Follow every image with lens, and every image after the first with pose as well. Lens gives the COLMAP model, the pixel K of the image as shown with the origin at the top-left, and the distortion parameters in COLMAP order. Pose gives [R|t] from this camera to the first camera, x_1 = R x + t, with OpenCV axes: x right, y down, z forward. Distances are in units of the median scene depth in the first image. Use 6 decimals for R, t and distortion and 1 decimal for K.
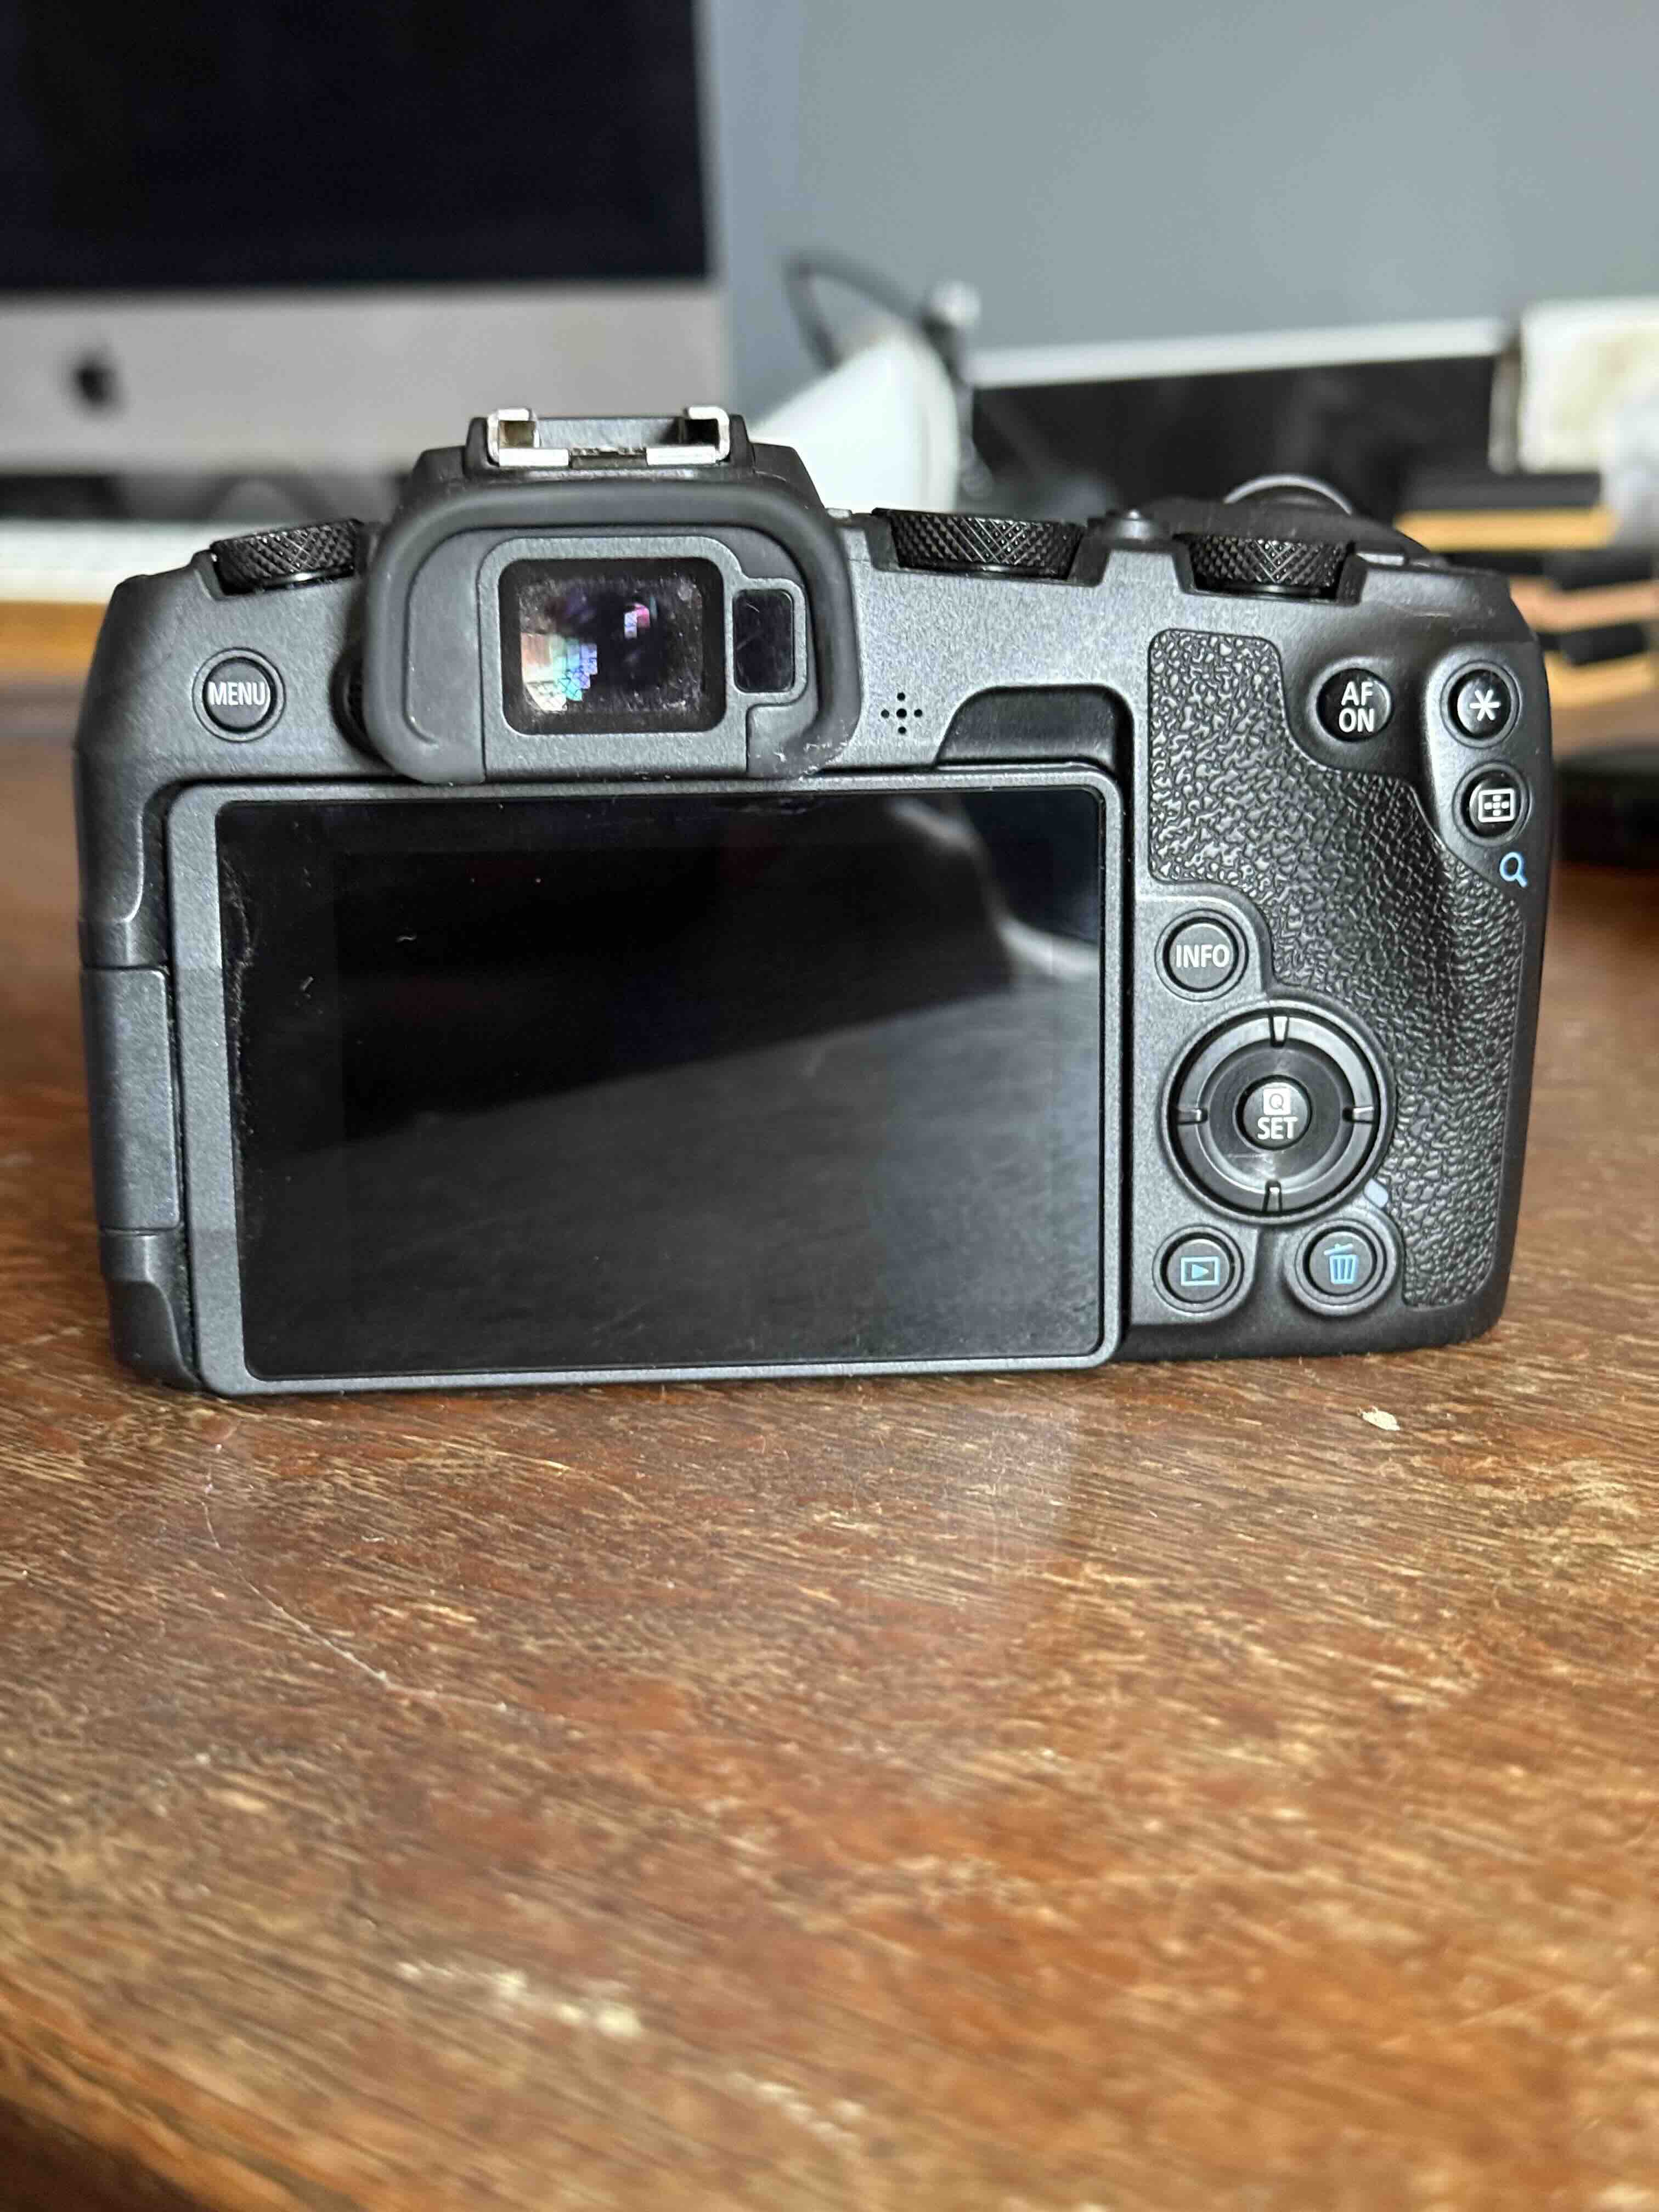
lens RADIAL K [[3041.1, 0, 829.5], [0, 3041.1, 1106.0], [0, 0, 1]] dist [0.092148, -0.144695]
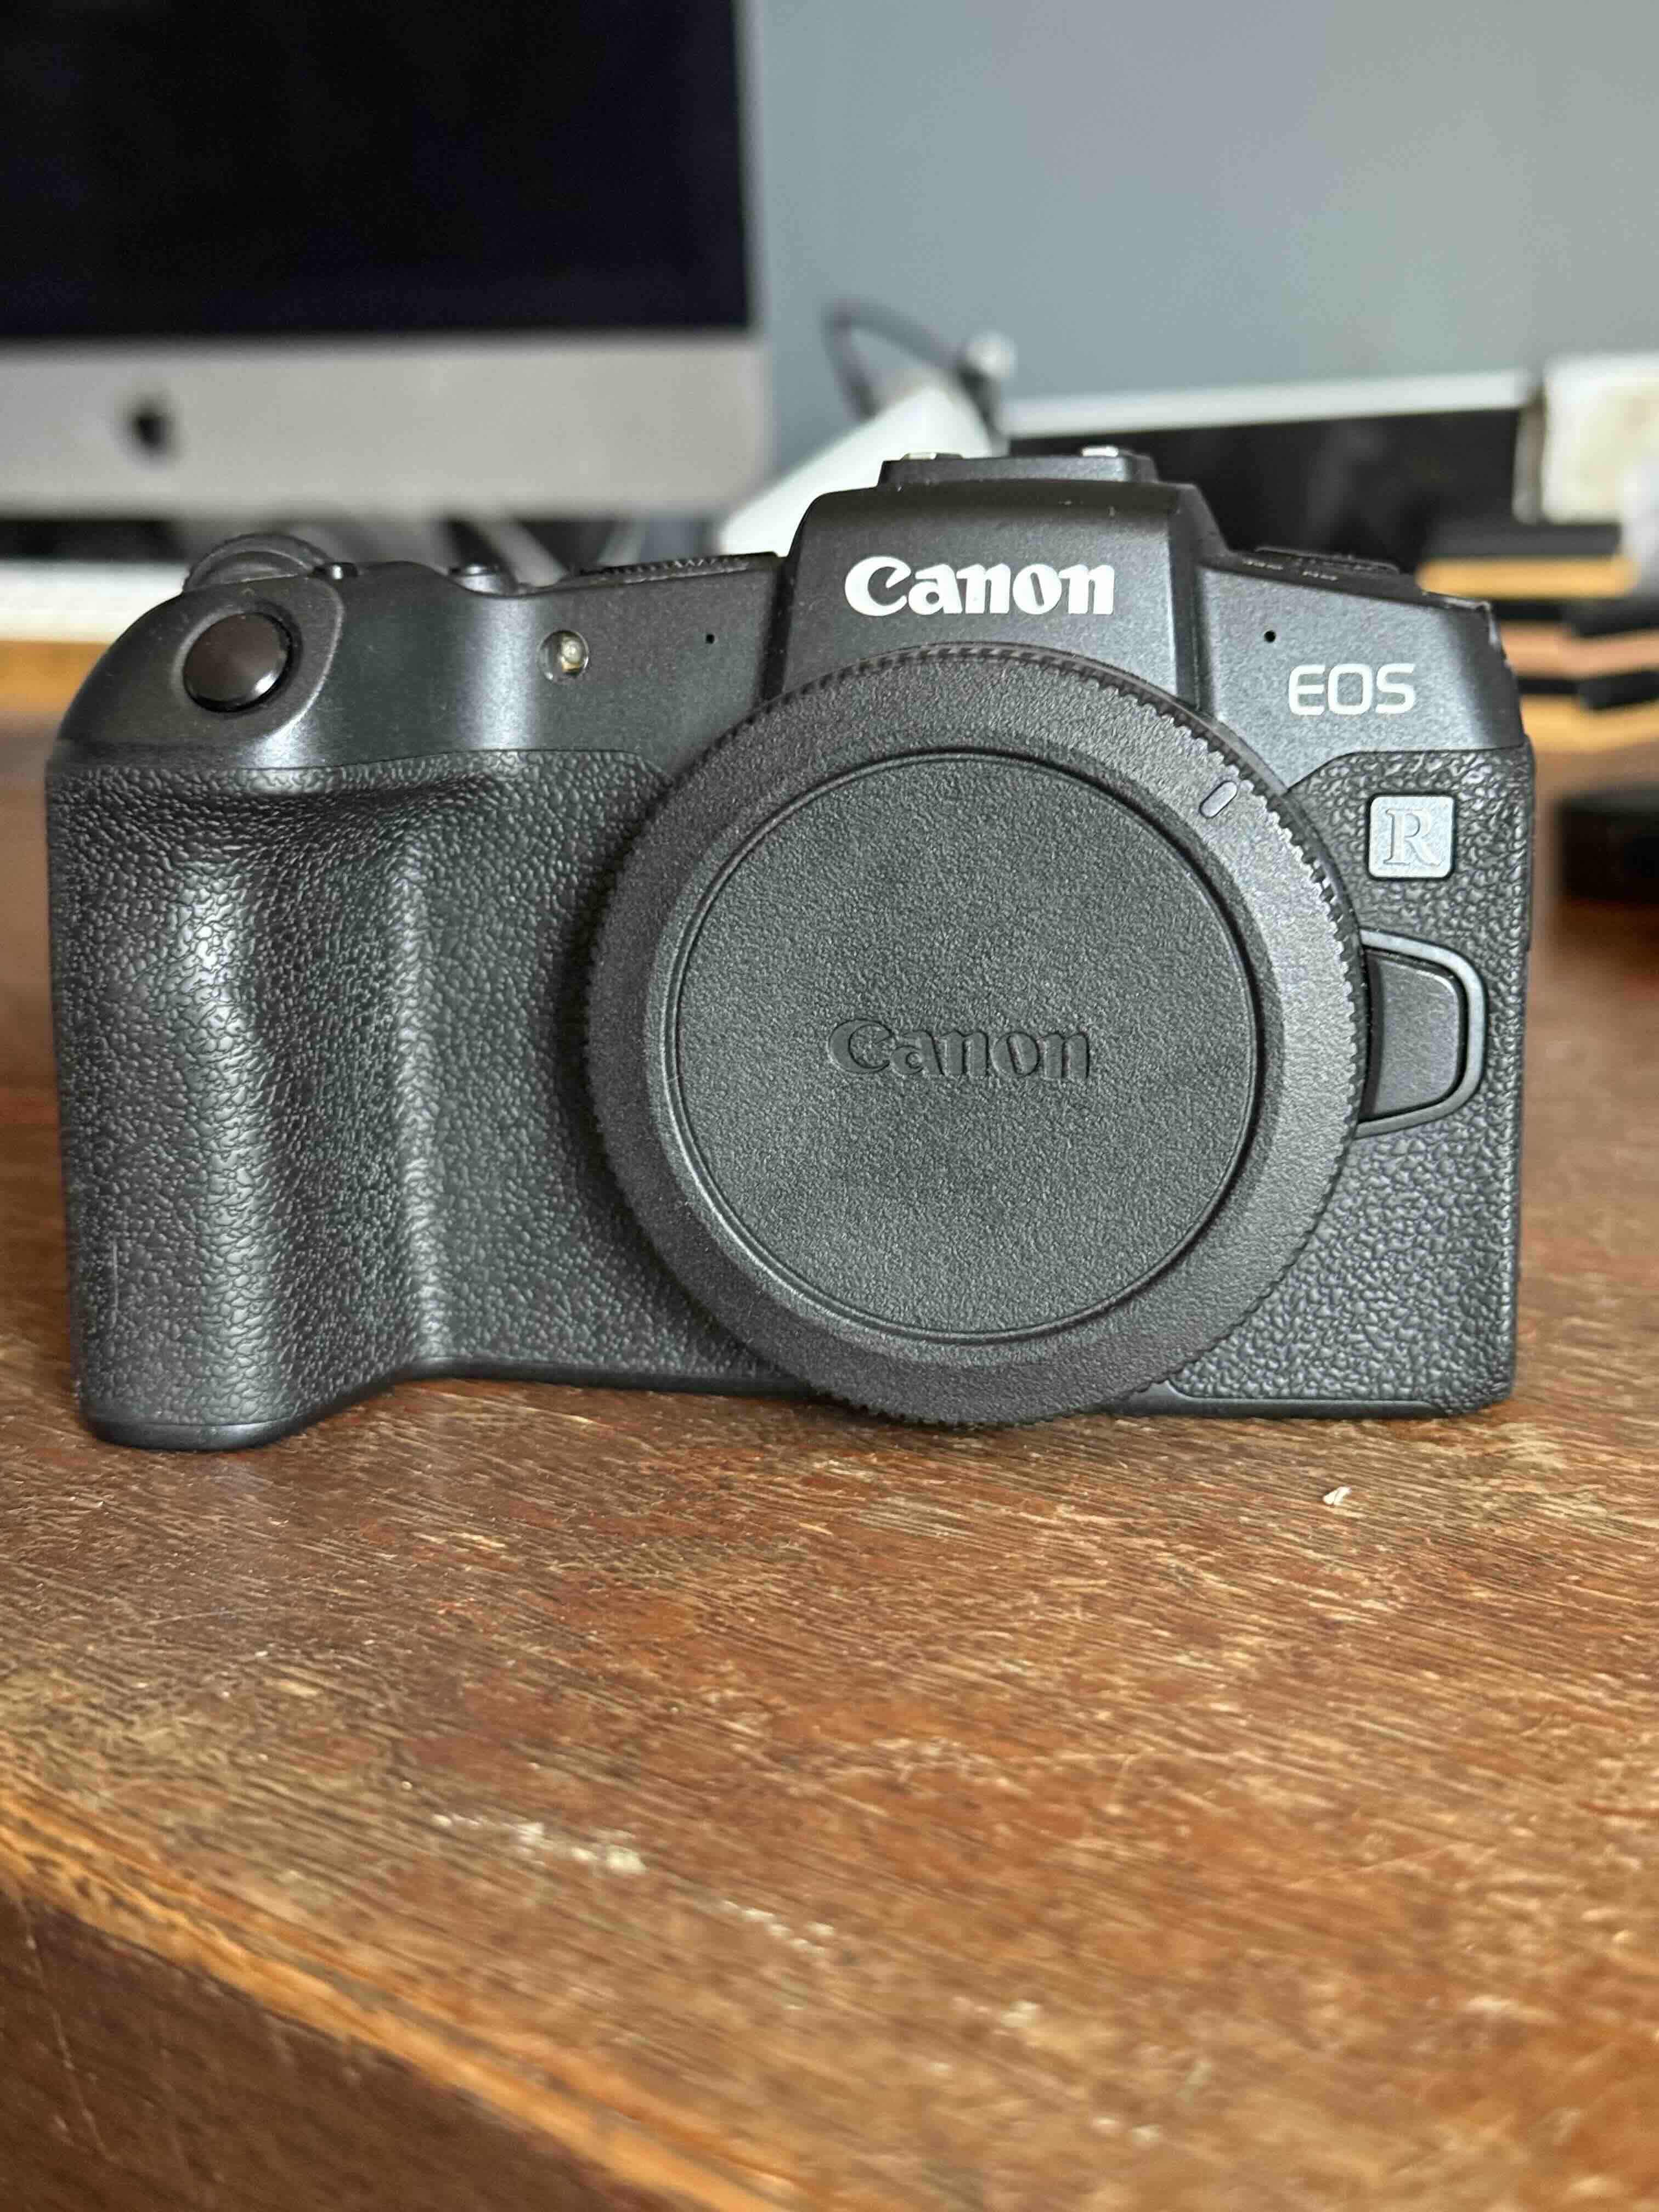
lens RADIAL K [[3041.1, 0, 829.5], [0, 3041.1, 1106.0], [0, 0, 1]] dist [0.092148, -0.144695]
pose [[0.999875, 0.007648, -0.013839, 0.016804], [-0.007852, 0.999861, -0.014701, 0.025058], [0.013725, 0.014808, 0.999796, -0.115143]]
